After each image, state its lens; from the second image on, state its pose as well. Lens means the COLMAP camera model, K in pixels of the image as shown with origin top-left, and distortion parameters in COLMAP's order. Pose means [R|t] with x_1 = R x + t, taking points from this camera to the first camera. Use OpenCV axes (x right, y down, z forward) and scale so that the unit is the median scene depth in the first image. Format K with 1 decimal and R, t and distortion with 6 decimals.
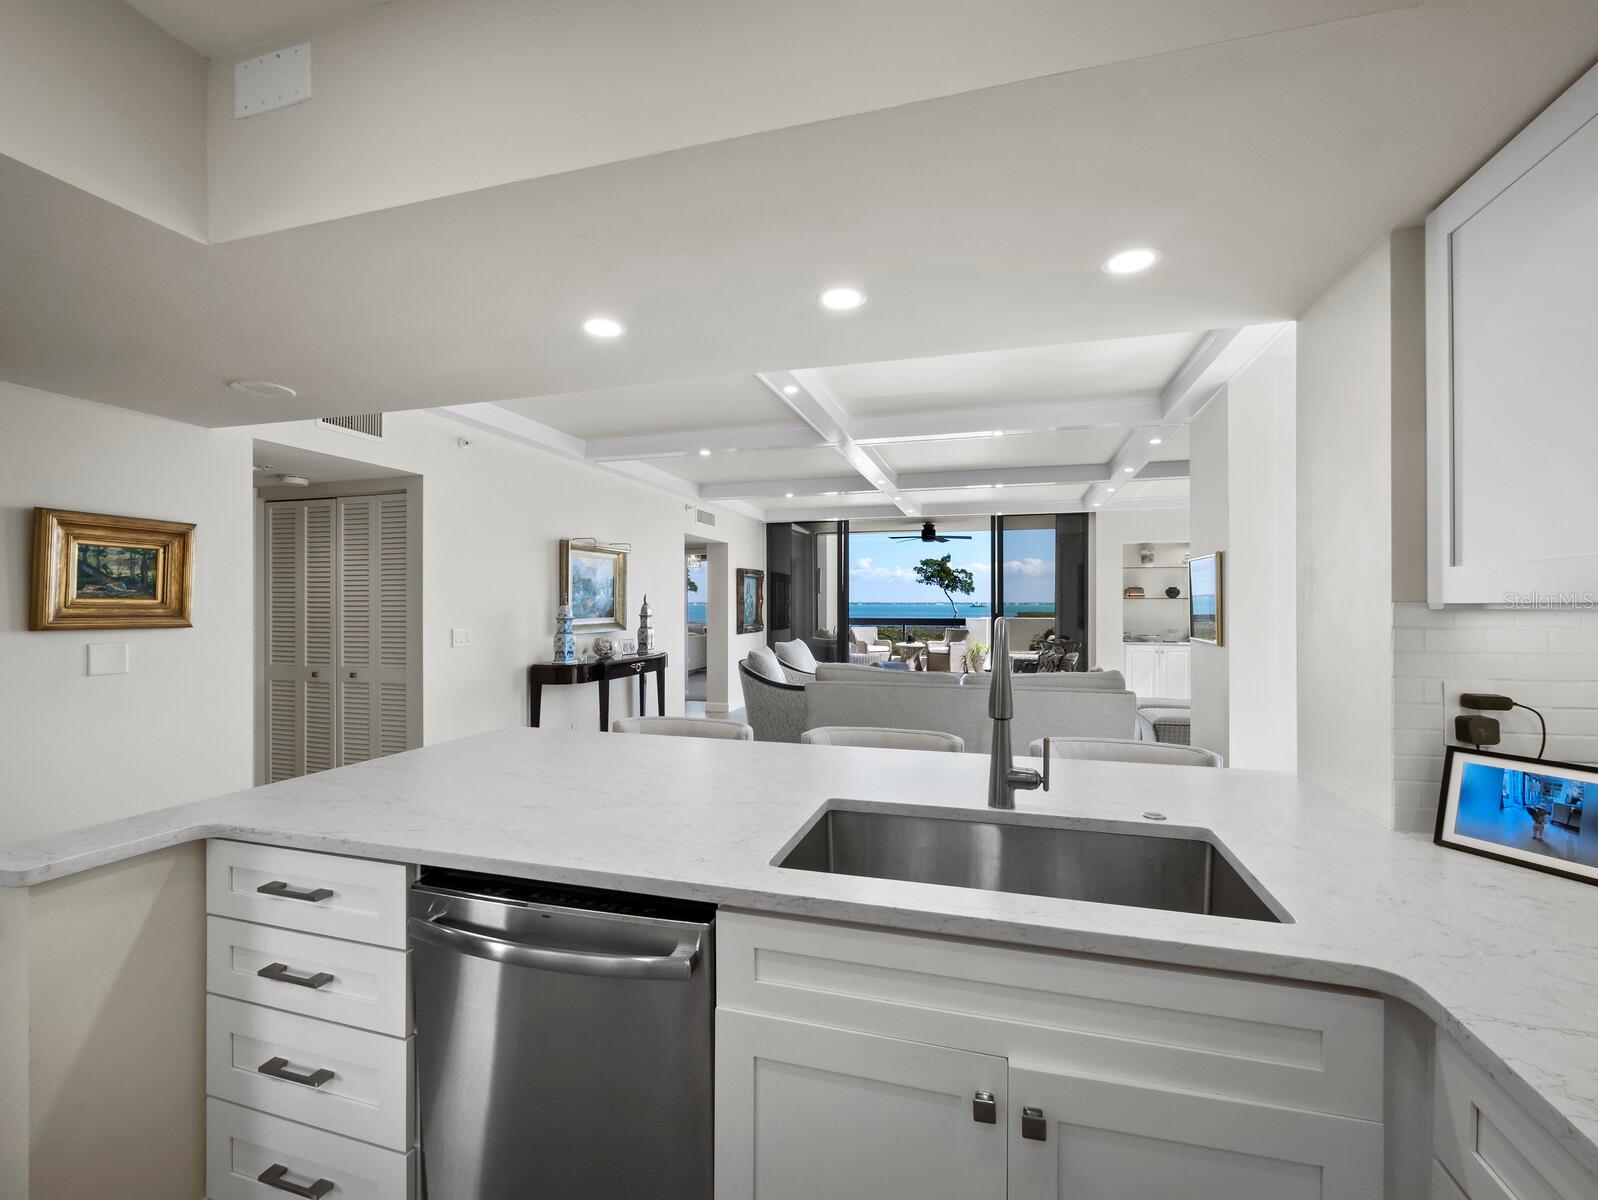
lens RADIAL K [[673.3, 0, 808.7], [0, 673.3, 599.1], [0, 0, 1]] dist [-0.010061, 0.003118]
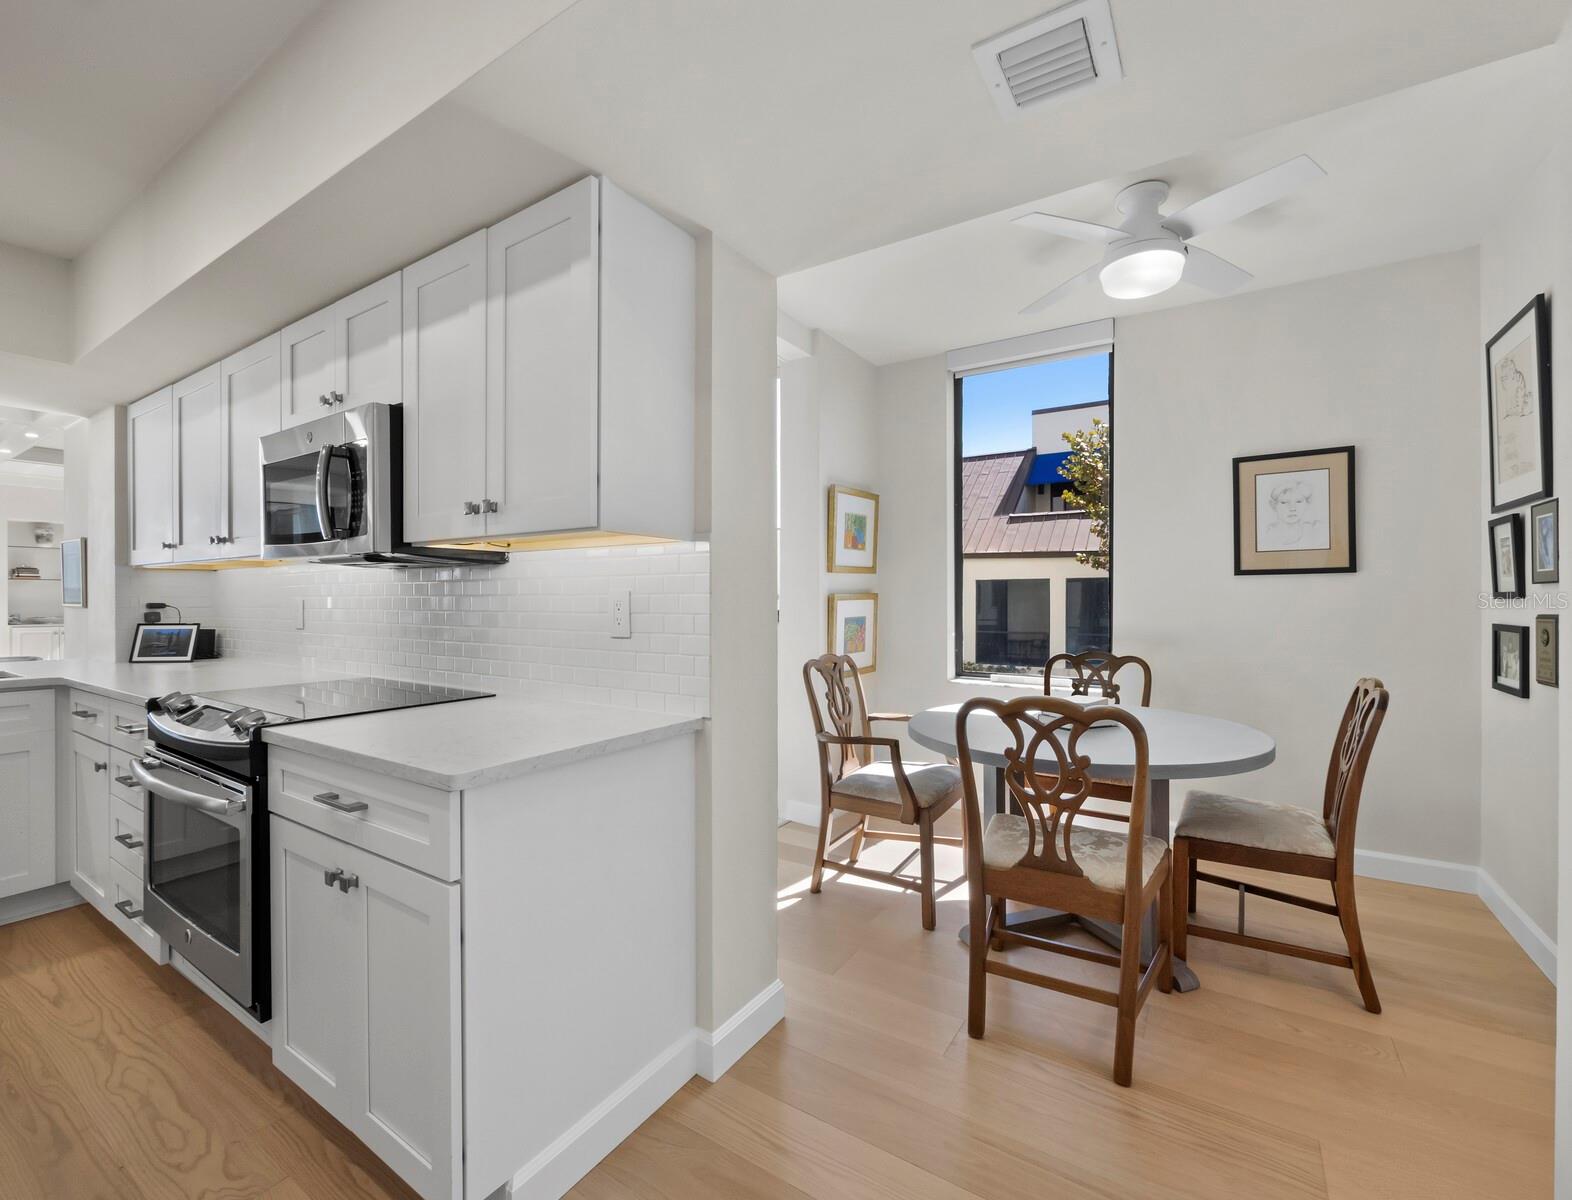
lens RADIAL K [[687.8, 0, 797.9], [0, 687.8, 598.8], [0, 0, 1]] dist [-0.004740, 0.001590]
pose [[0.296737, 0.005335, 0.954944, -0.073896], [-0.010397, 0.999943, -0.002355, 0.011126], [-0.954903, -0.009230, 0.296775, -0.209533]]
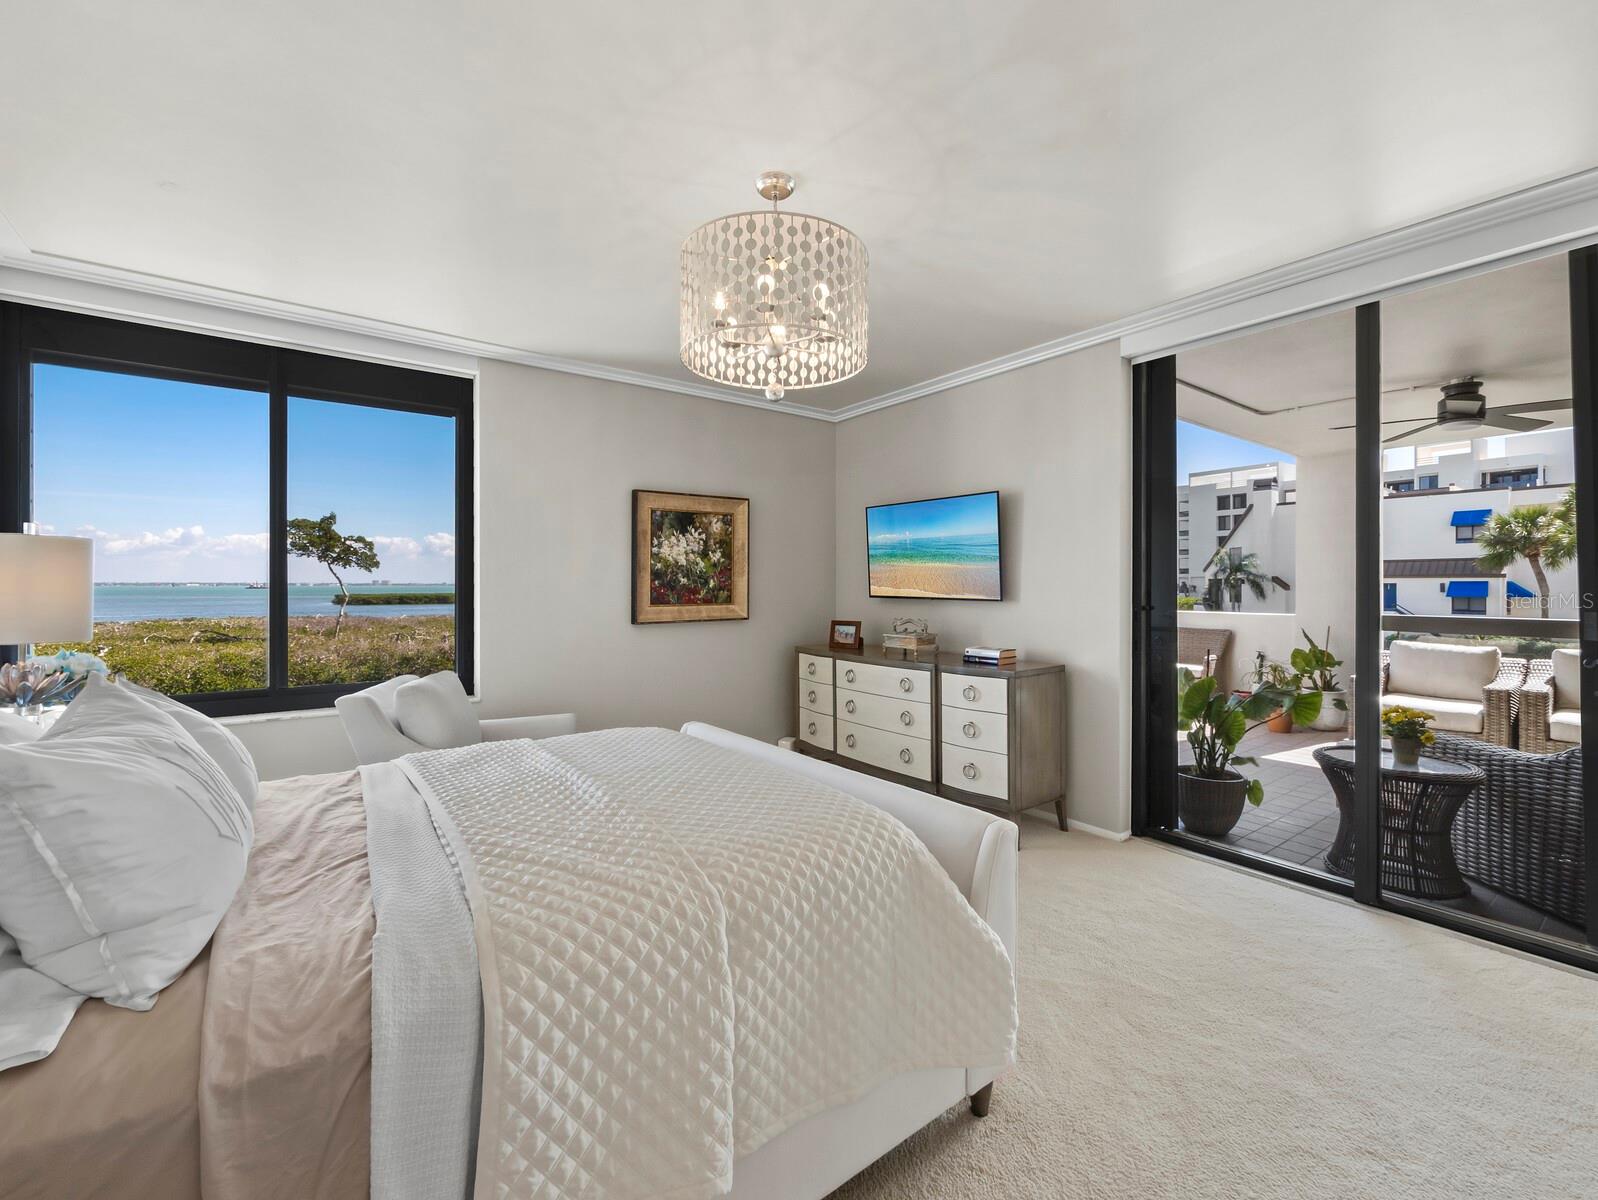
lens RADIAL K [[673.3, 0, 802.5], [0, 673.3, 589.9], [0, 0, 1]] dist [-0.010061, 0.003118]
pose [[0.605201, -0.003919, 0.796063, -0.291510], [-0.007766, 0.999911, 0.010826, 0.008622], [-0.796035, -0.012734, 0.605117, 0.840039]]
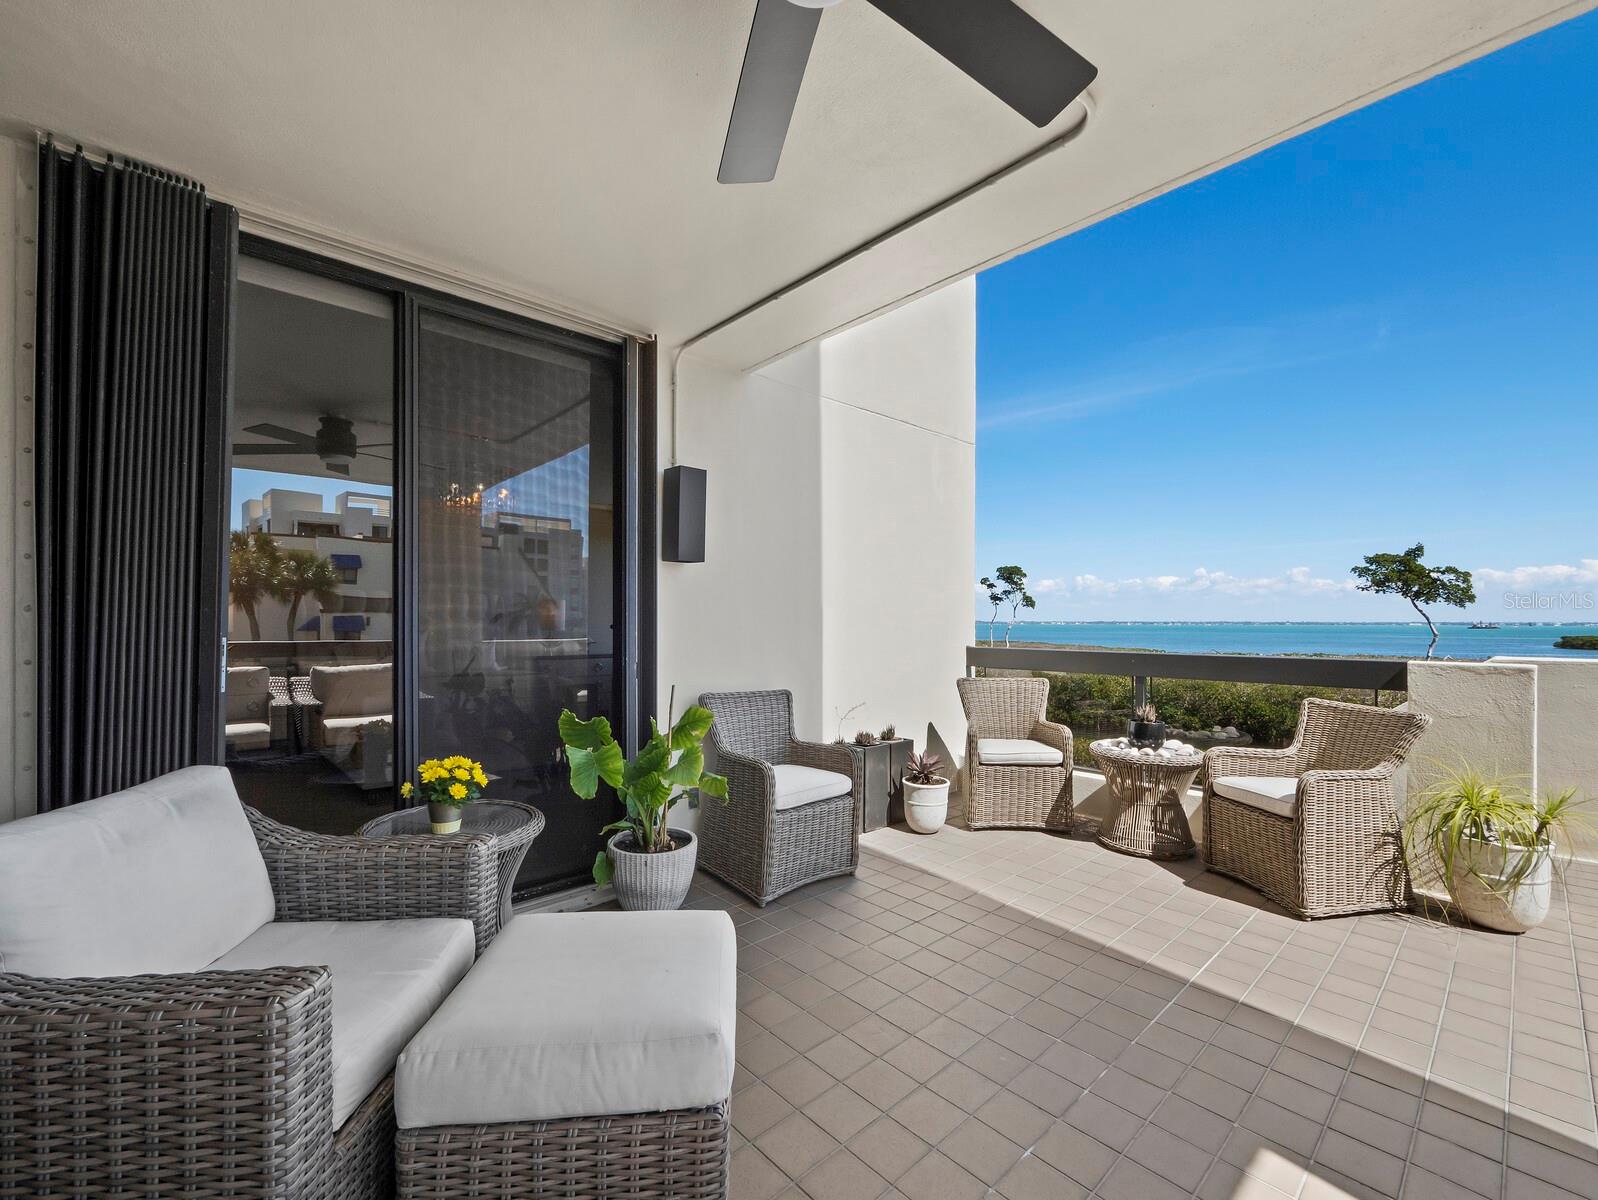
lens RADIAL K [[673.3, 0, 803.1], [0, 673.3, 621.8], [0, 0, 1]] dist [-0.010061, 0.003118]
pose [[0.853946, 0.000959, -0.520361, 0.180243], [0.001765, 0.999987, 0.004739, 0.014183], [0.520359, -0.004965, 0.853933, 0.714590]]
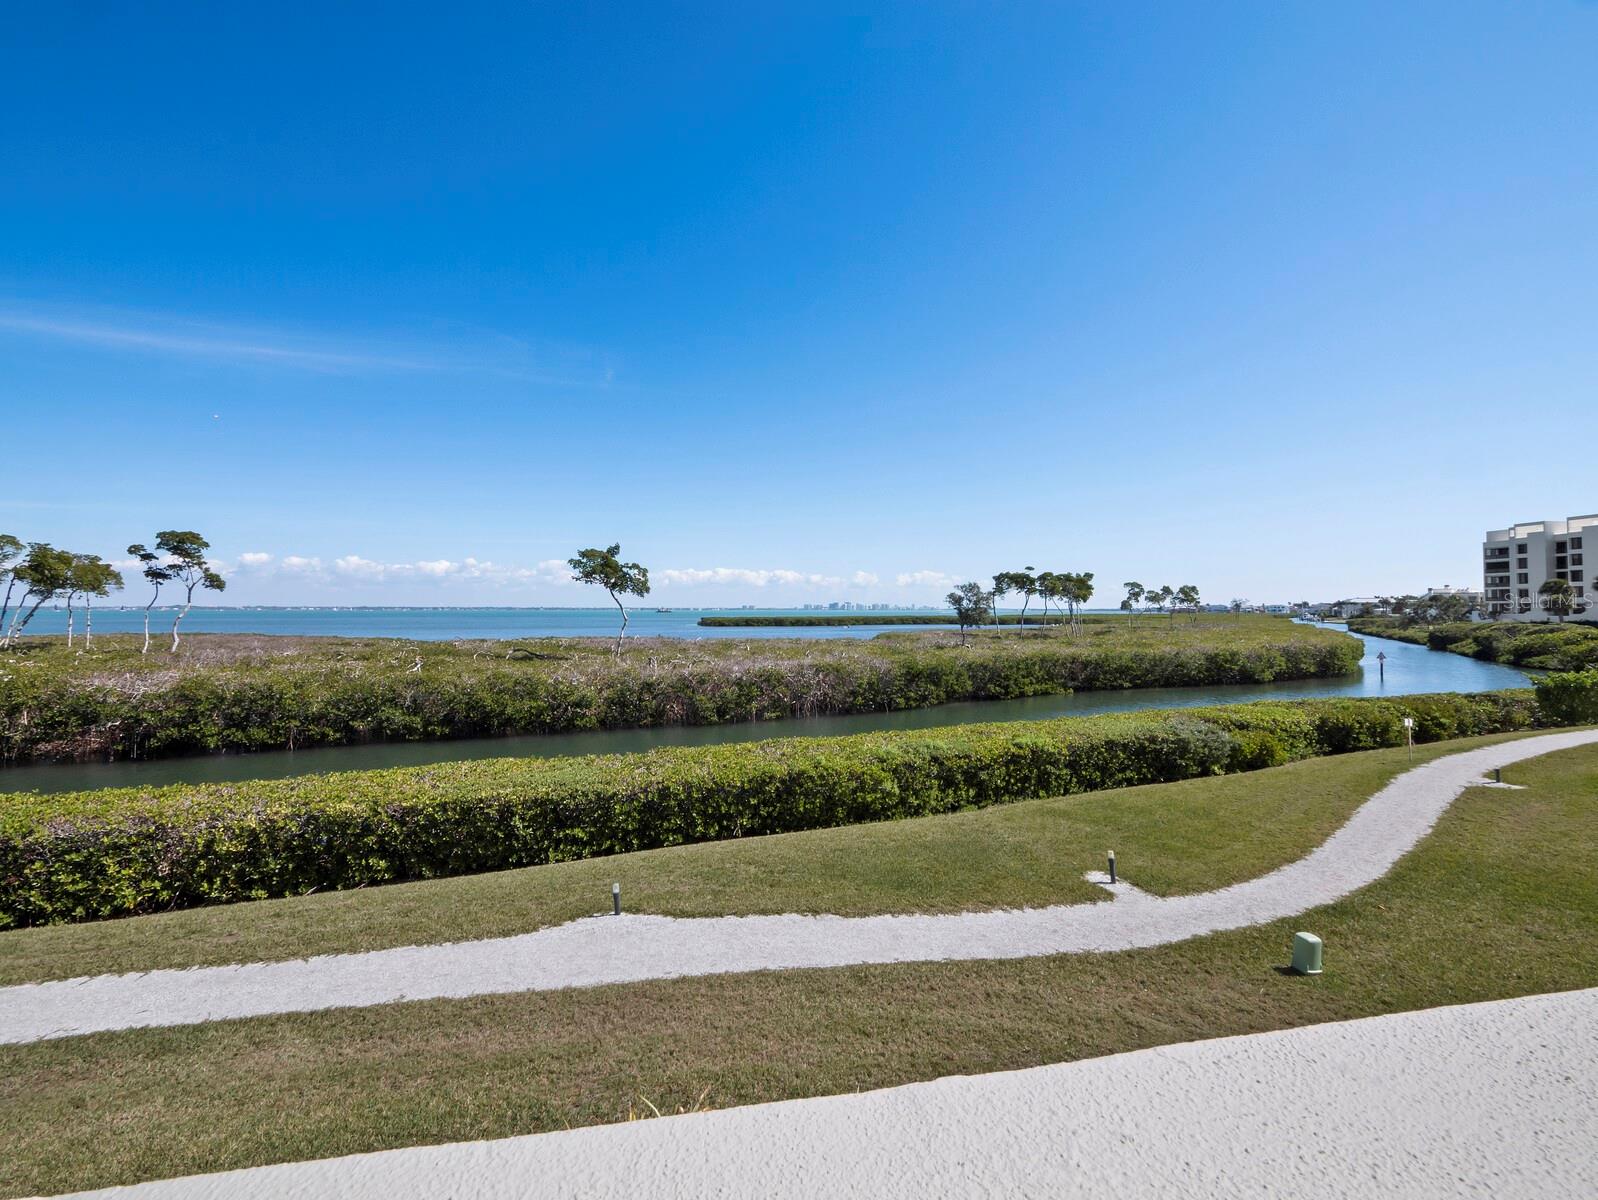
lens RADIAL K [[673.3, 0, 811.1], [0, 673.3, 602.1], [0, 0, 1]] dist [-0.010061, 0.003118]
pose [[0.894558, 0.006274, 0.446907, 0.322422], [-0.004563, 0.999978, -0.004905, 0.009817], [-0.446928, 0.002348, 0.894567, 1.095368]]
